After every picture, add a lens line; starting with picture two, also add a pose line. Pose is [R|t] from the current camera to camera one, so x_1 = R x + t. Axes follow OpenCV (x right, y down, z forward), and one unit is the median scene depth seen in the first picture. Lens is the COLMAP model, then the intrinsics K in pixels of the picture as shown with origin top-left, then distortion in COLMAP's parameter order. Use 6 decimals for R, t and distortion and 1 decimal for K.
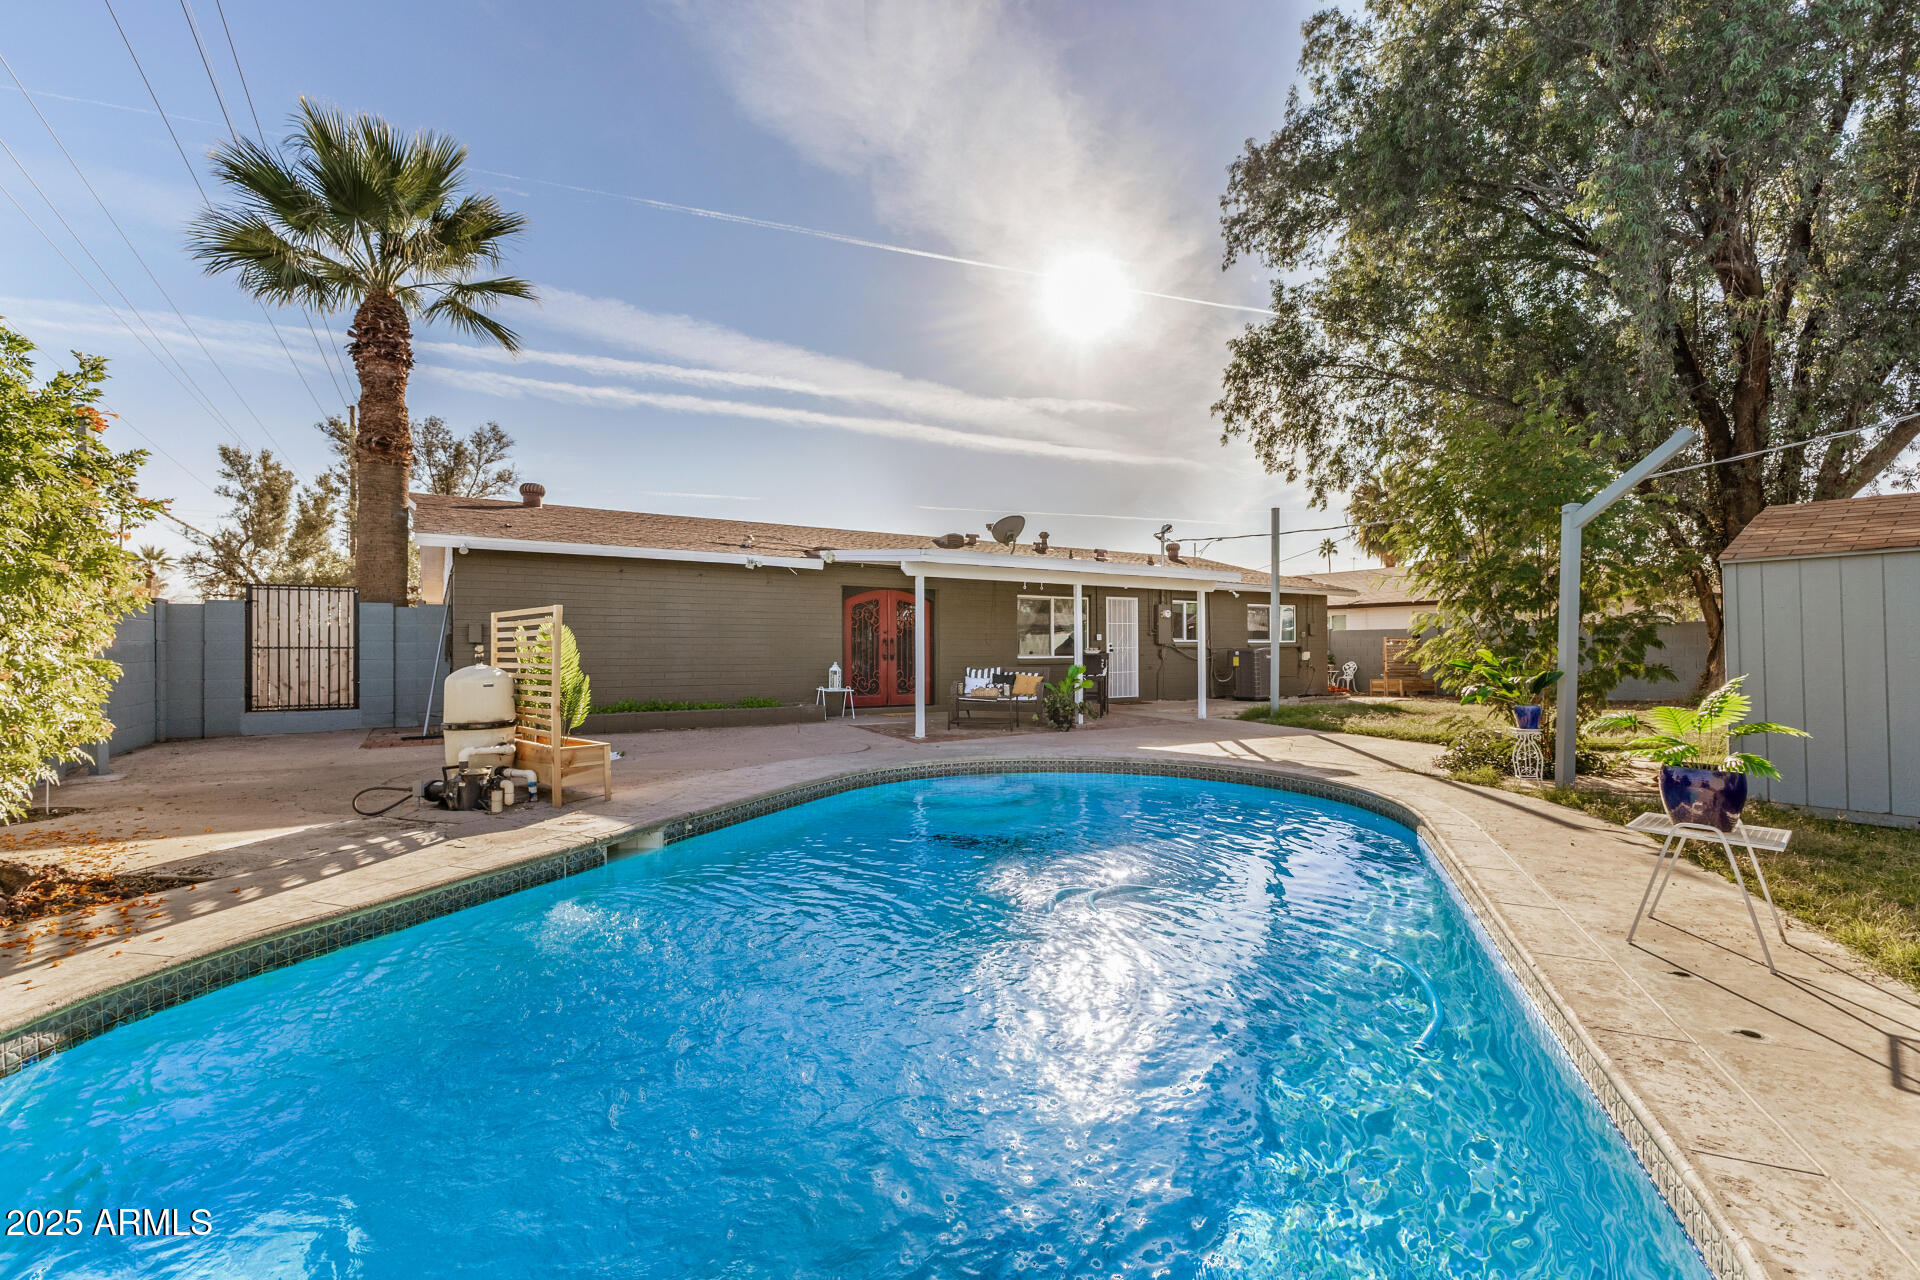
lens RADIAL K [[835.9, 0, 1003.9], [0, 835.9, 633.0], [0, 0, 1]] dist [0.010049, 0.000051]
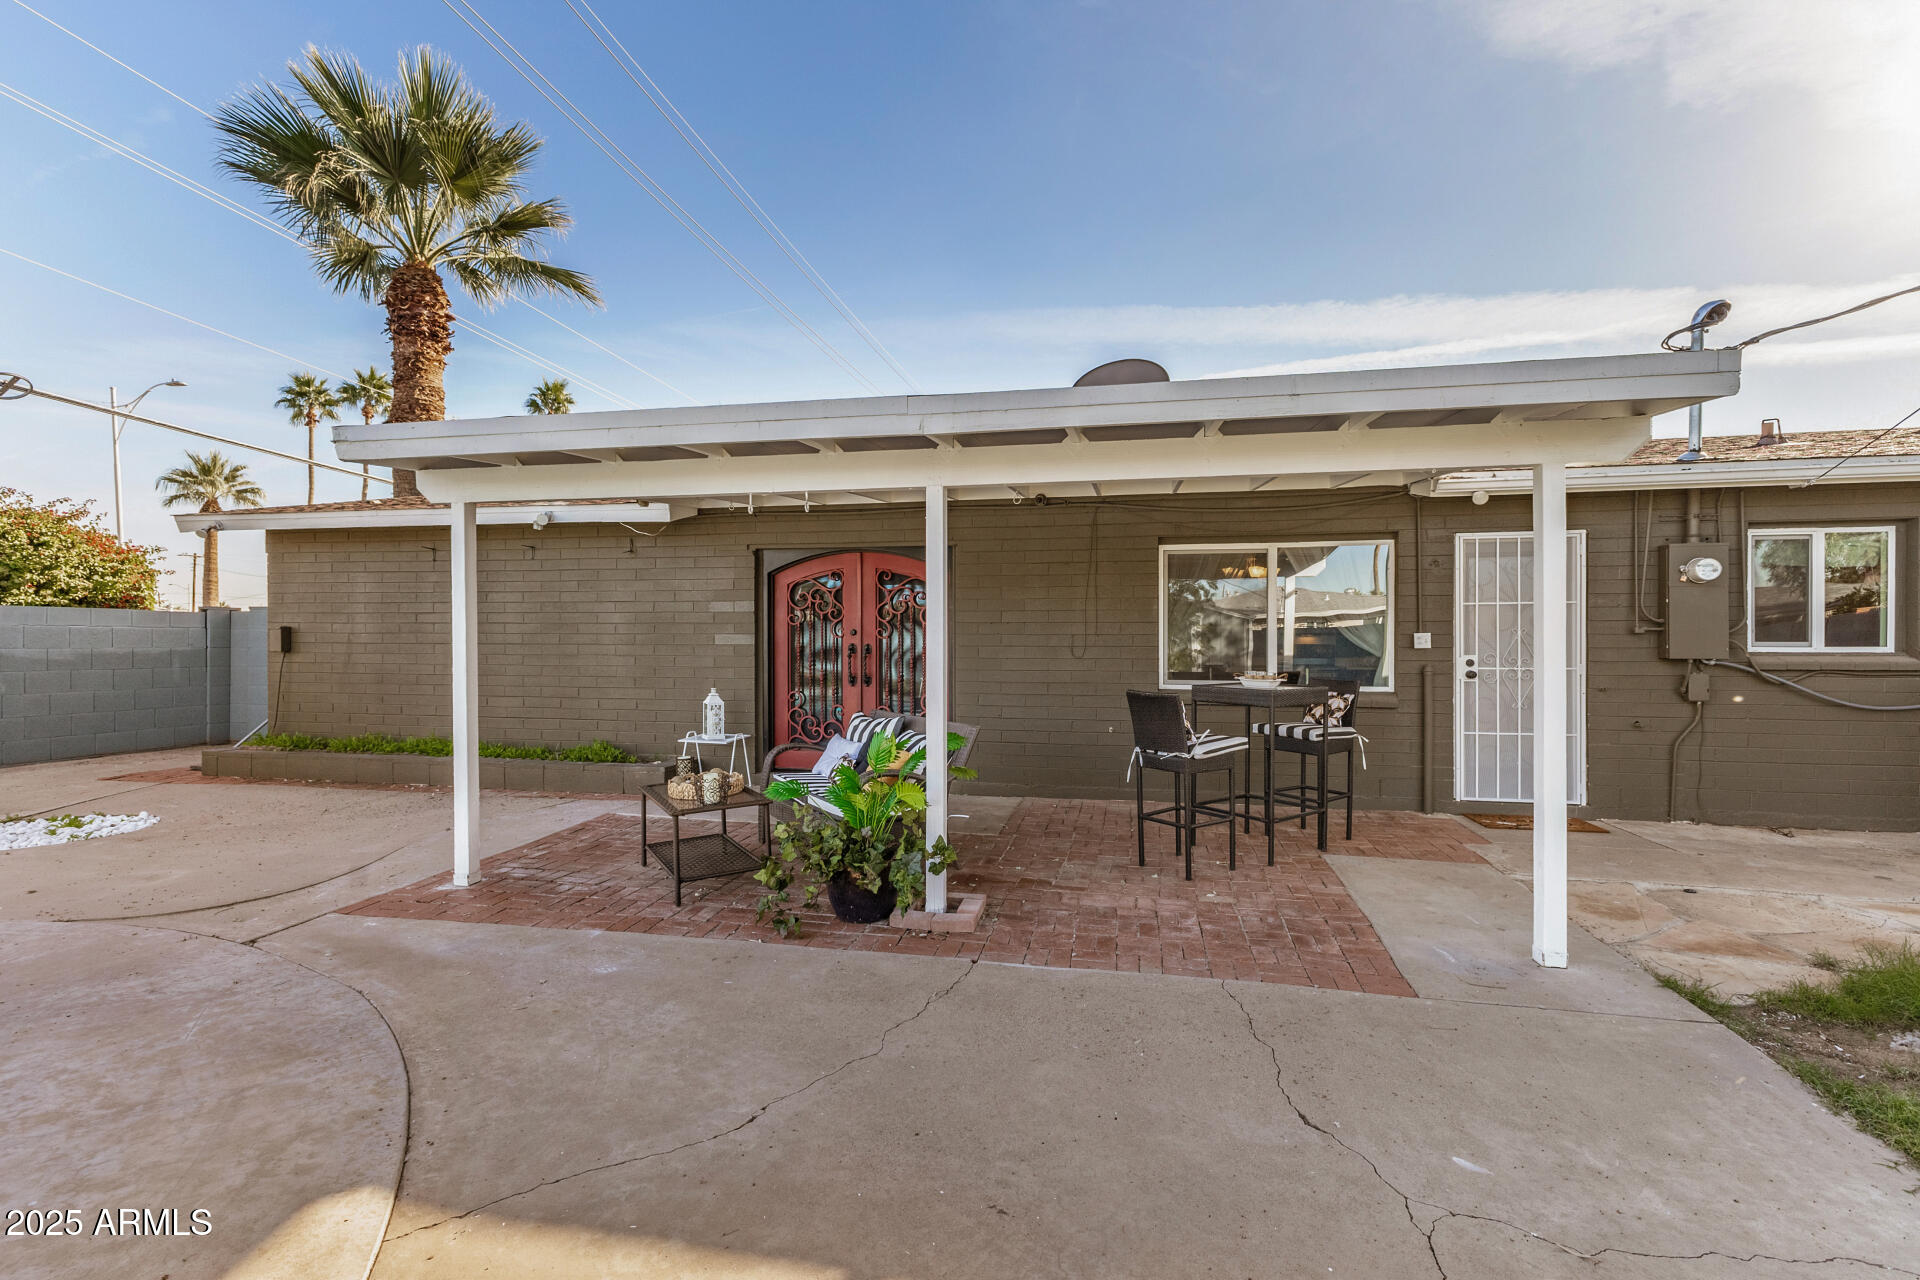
lens RADIAL K [[835.9, 0, 1003.9], [0, 835.9, 633.0], [0, 0, 1]] dist [0.010049, 0.000051]
pose [[0.694545, -0.000277, -0.719449, 0.316636], [0.010368, 0.999900, 0.009624, -0.004984], [0.719374, -0.014144, 0.694478, 0.736331]]
